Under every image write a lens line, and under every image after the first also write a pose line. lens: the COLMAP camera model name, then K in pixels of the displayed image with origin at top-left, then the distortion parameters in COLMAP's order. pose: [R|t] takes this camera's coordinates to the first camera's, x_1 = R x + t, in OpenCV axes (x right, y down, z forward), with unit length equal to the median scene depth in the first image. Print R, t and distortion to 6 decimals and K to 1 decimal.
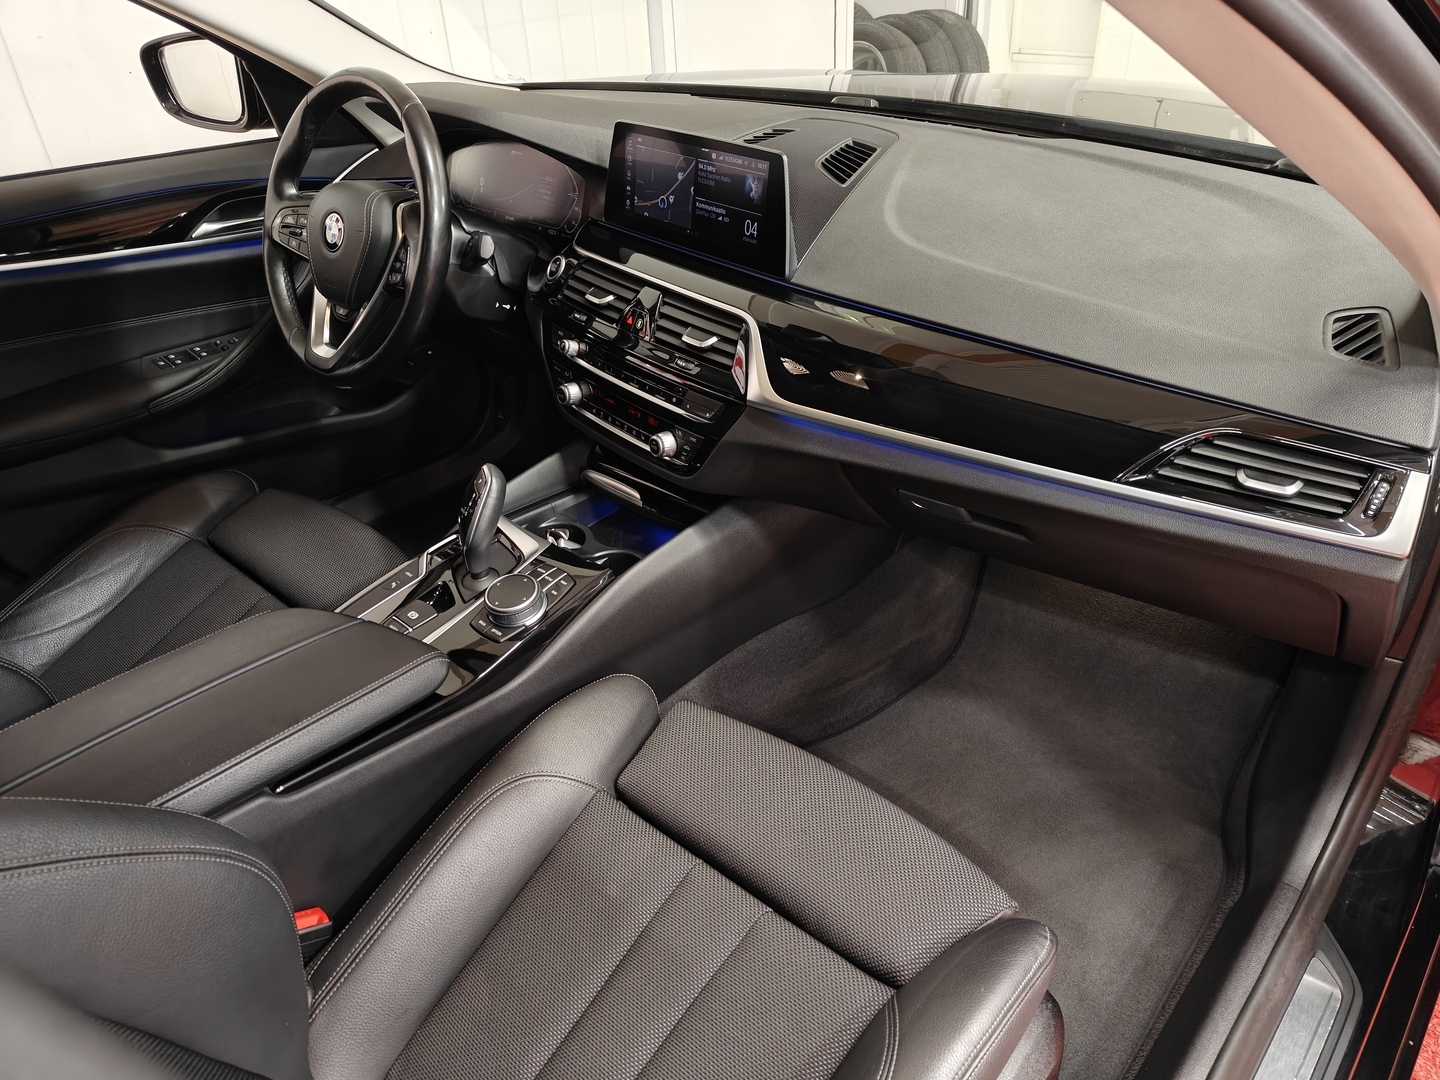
lens RADIAL K [[1000.5, 0, 756.2], [0, 1000.5, 539.2], [0, 0, 1]] dist [-0.006786, -0.004044]
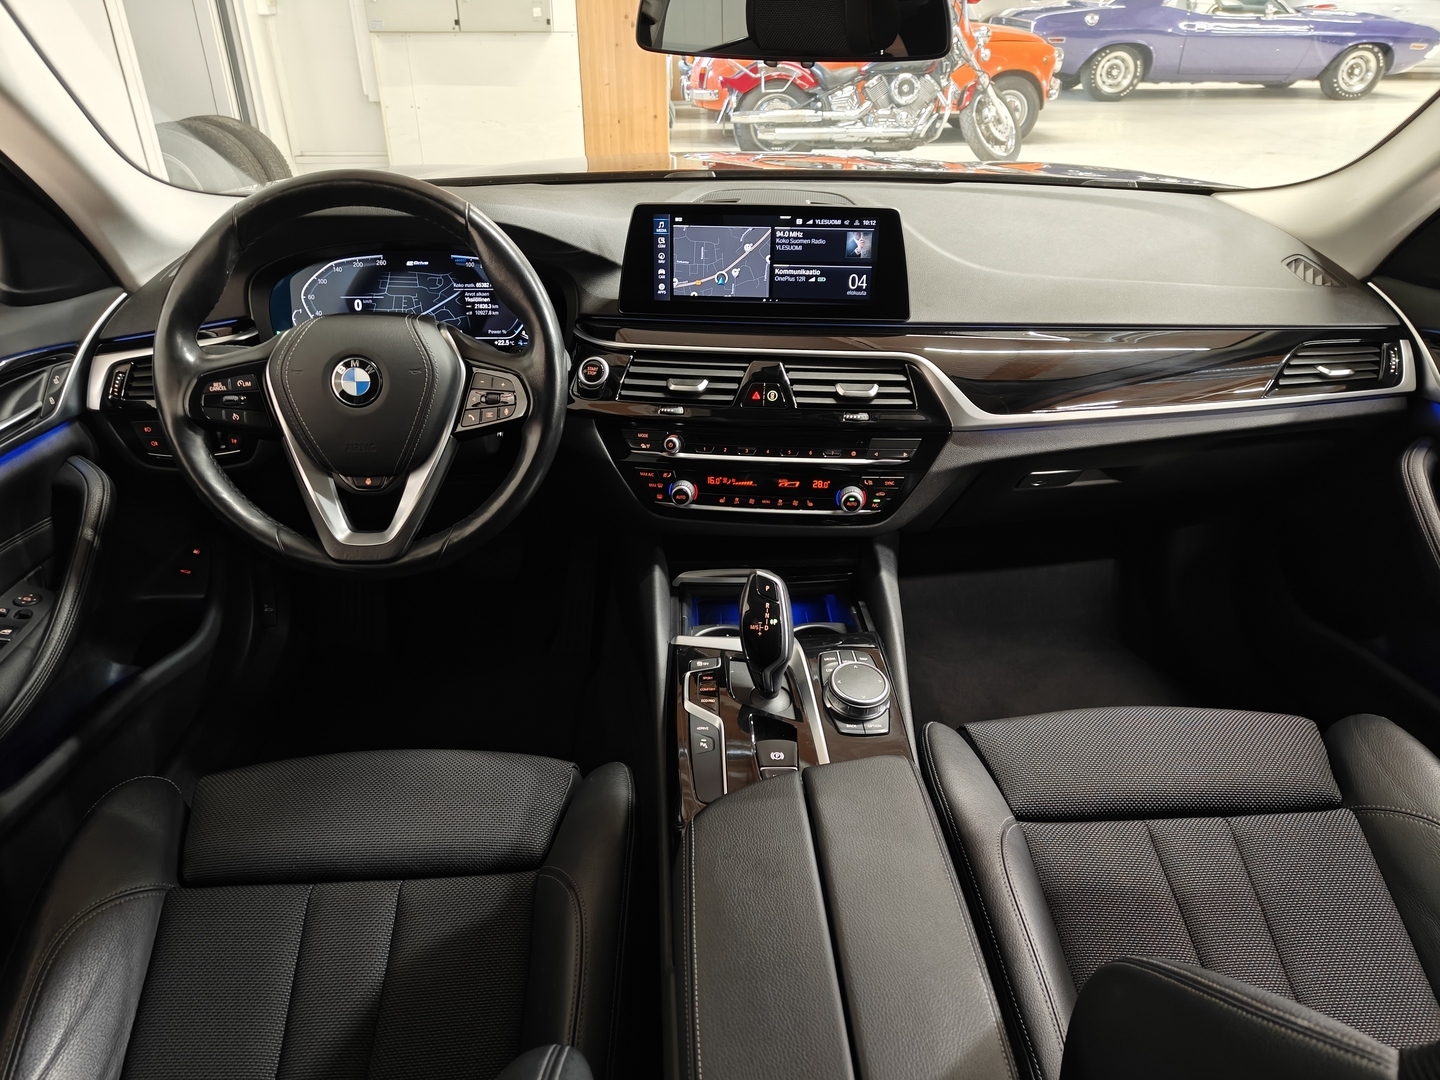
lens RADIAL K [[1002.3, 0, 708.2], [0, 1002.3, 540.1], [0, 0, 1]] dist [0.006846, -0.001496]
pose [[0.730458, -0.298162, 0.614435, -0.766689], [0.350916, 0.935681, 0.036870, -0.133622], [-0.585908, 0.188683, 0.788106, 0.273367]]
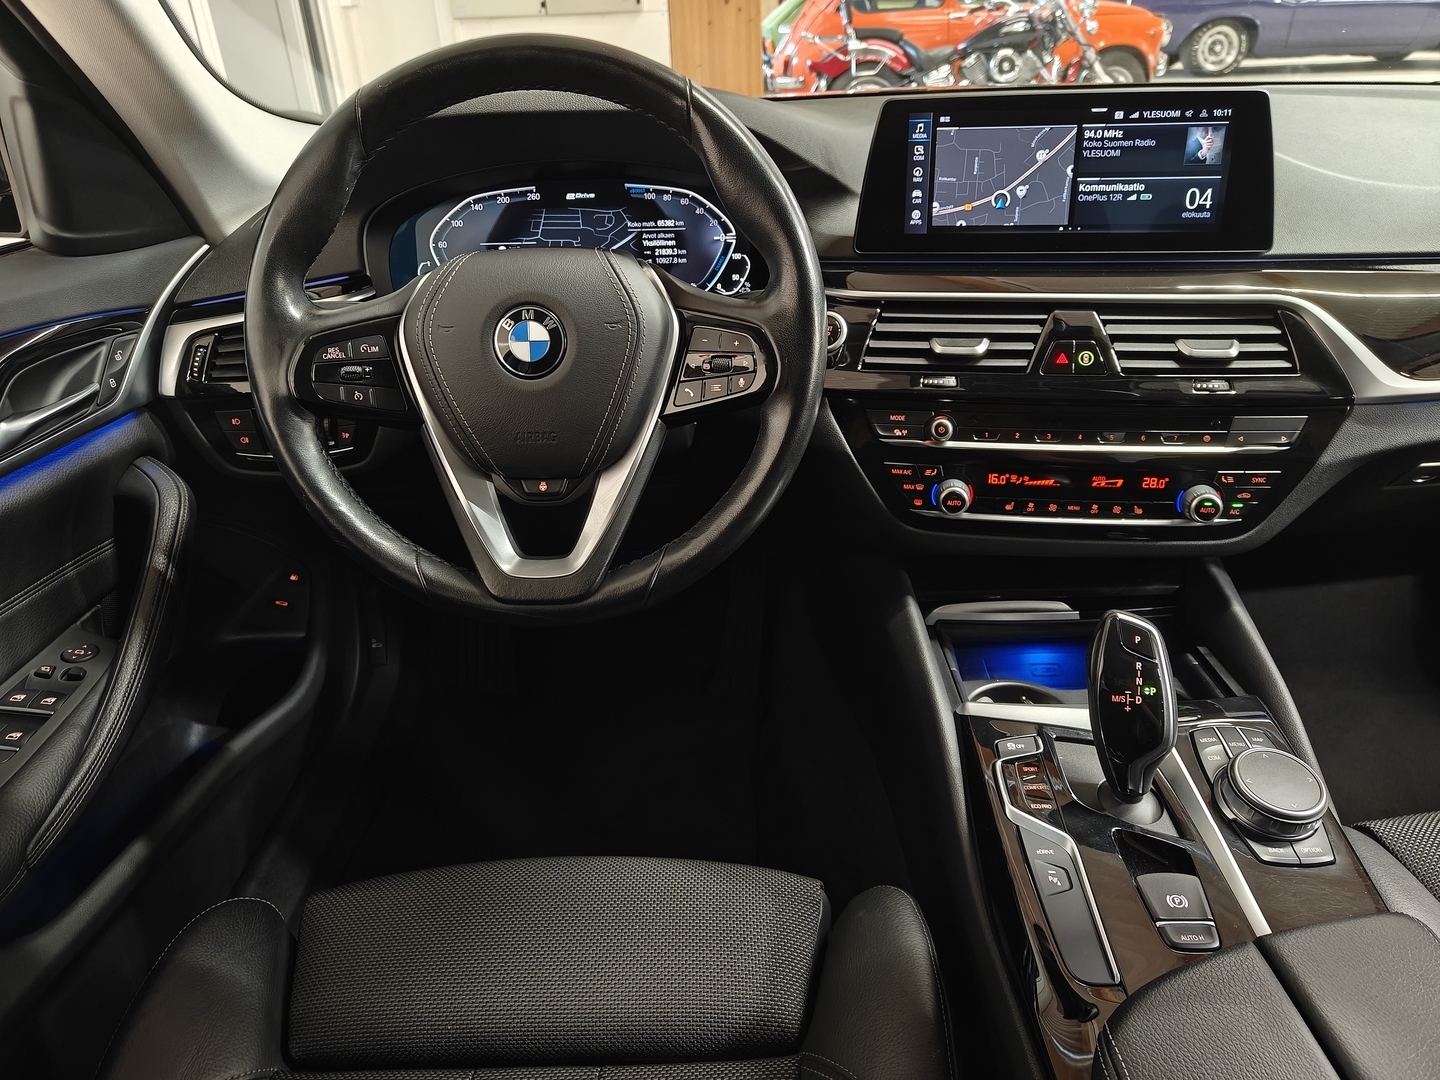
lens RADIAL K [[1010.6, 0, 711.7], [0, 1010.6, 537.3], [0, 0, 1]] dist [0.003438, -0.007606]
pose [[0.766290, -0.299692, 0.568318, -0.714242], [0.359613, 0.933074, 0.007156, -0.187696], [-0.532427, 0.198891, 0.822778, 0.552970]]
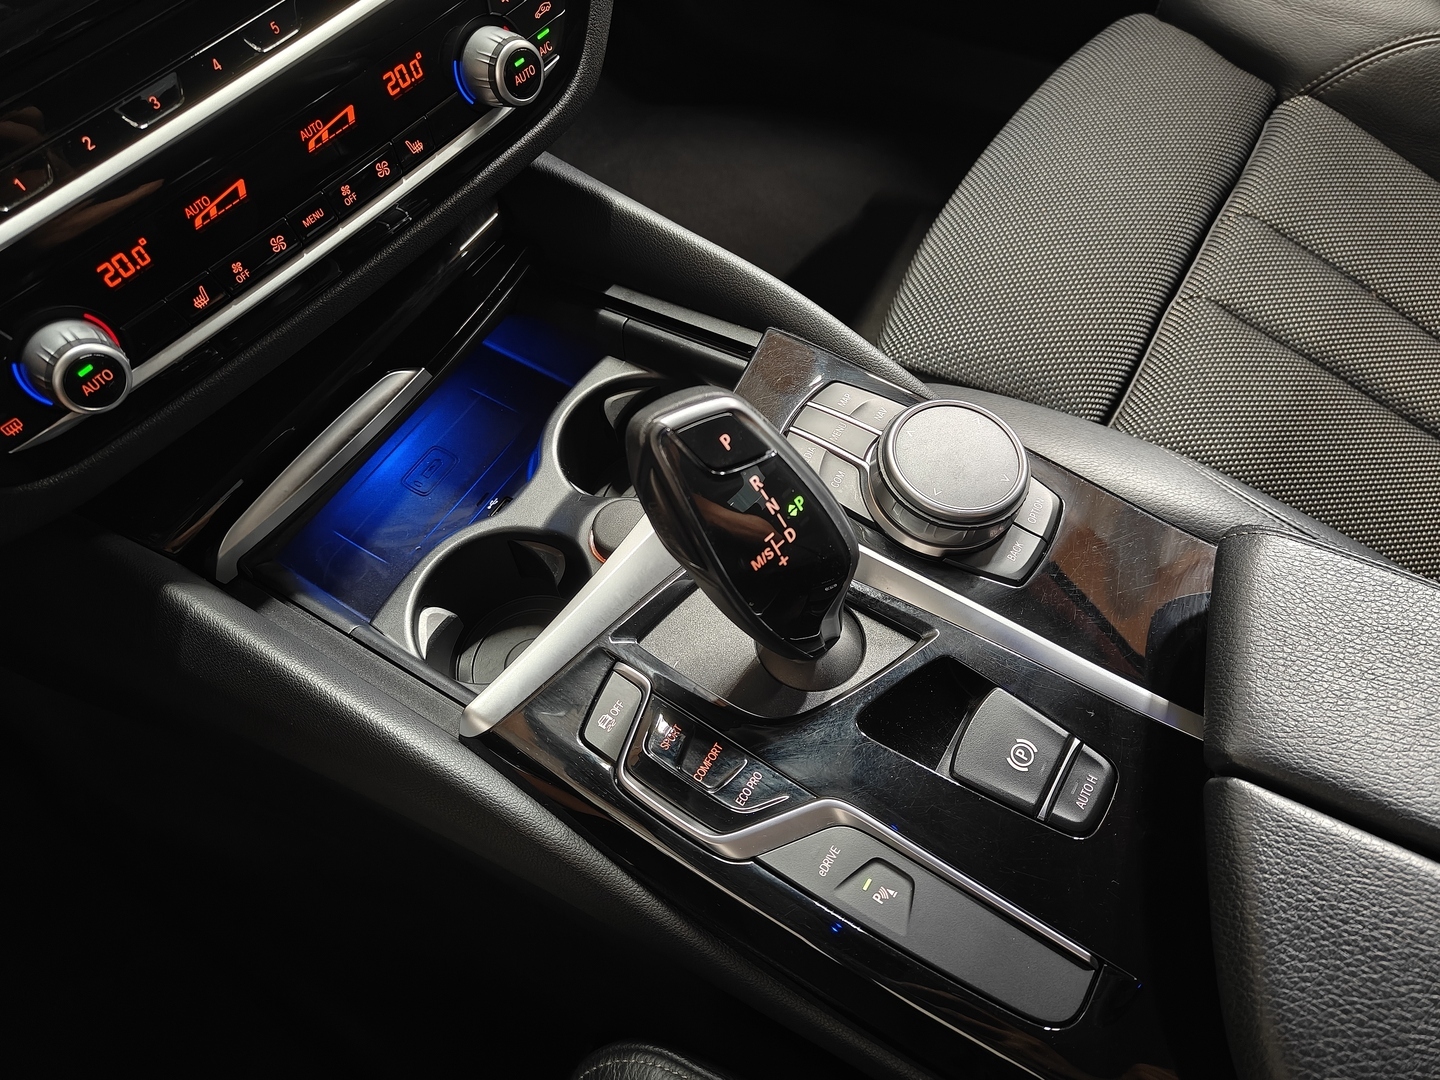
lens RADIAL K [[1010.6, 0, 711.7], [0, 1010.6, 537.3], [0, 0, 1]] dist [0.003438, -0.007606]
pose [[-0.147089, -0.808642, 0.569617, -0.407763], [0.608986, 0.379755, 0.696364, -0.217385], [-0.779423, 0.449316, 0.436594, 0.793332]]
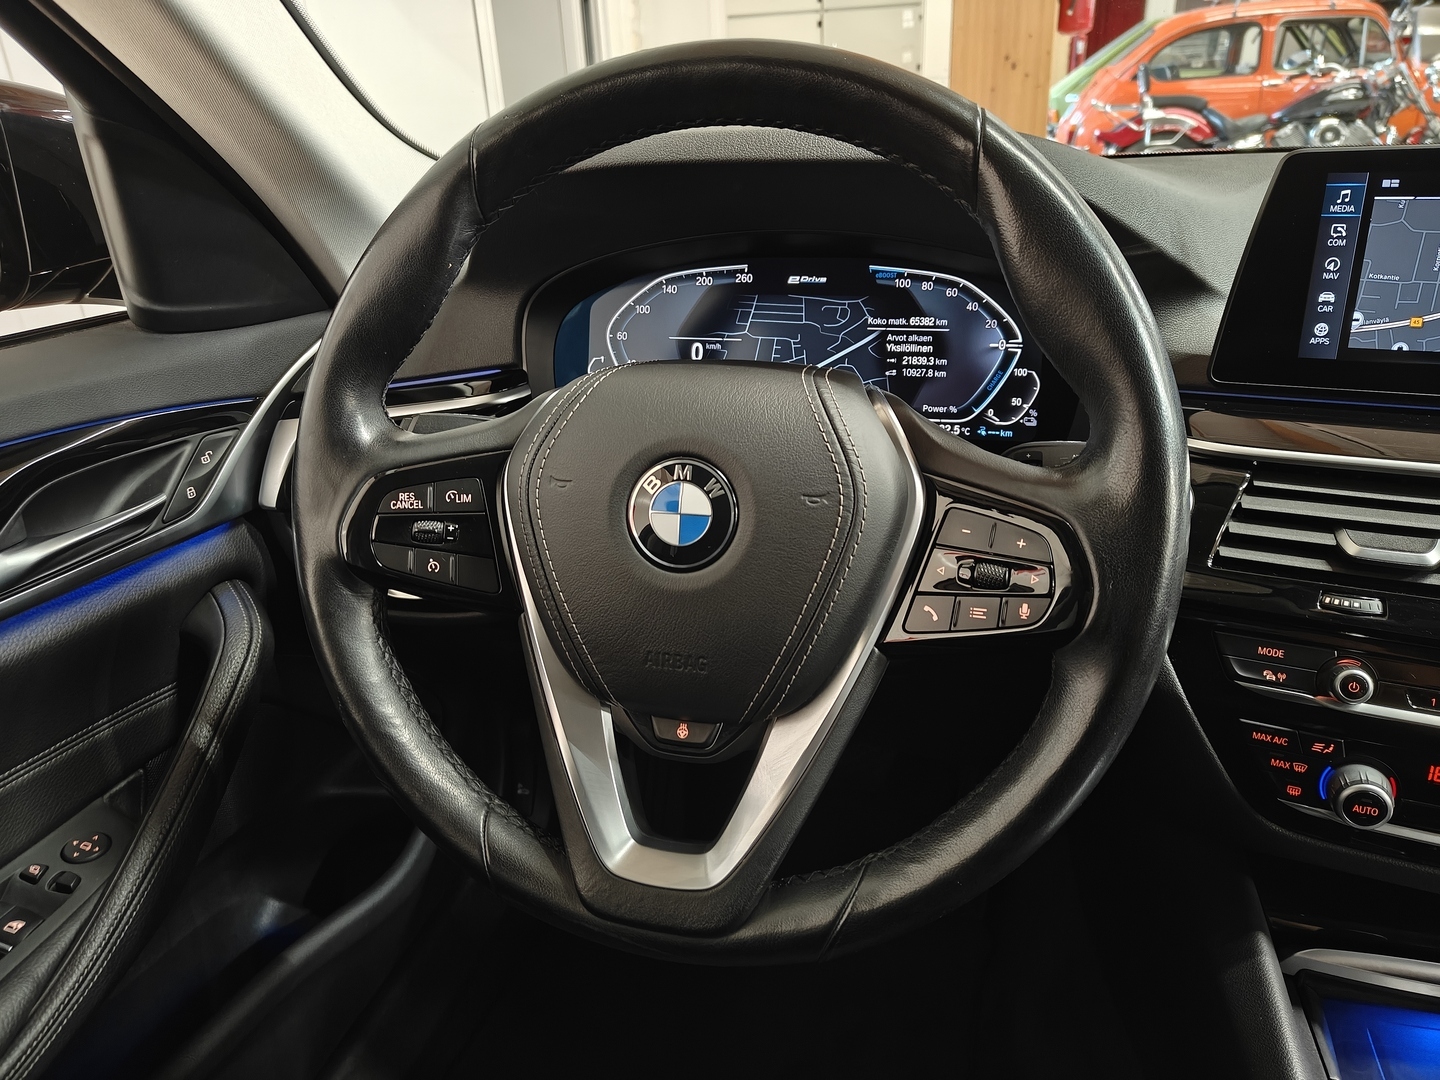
lens RADIAL K [[1010.6, 0, 711.7], [0, 1010.6, 537.3], [0, 0, 1]] dist [0.003438, -0.007606]
pose [[0.900898, -0.185434, 0.392426, -0.573200], [0.249604, 0.961020, -0.118906, -0.267557], [-0.355080, 0.205073, 0.912065, 0.719662]]
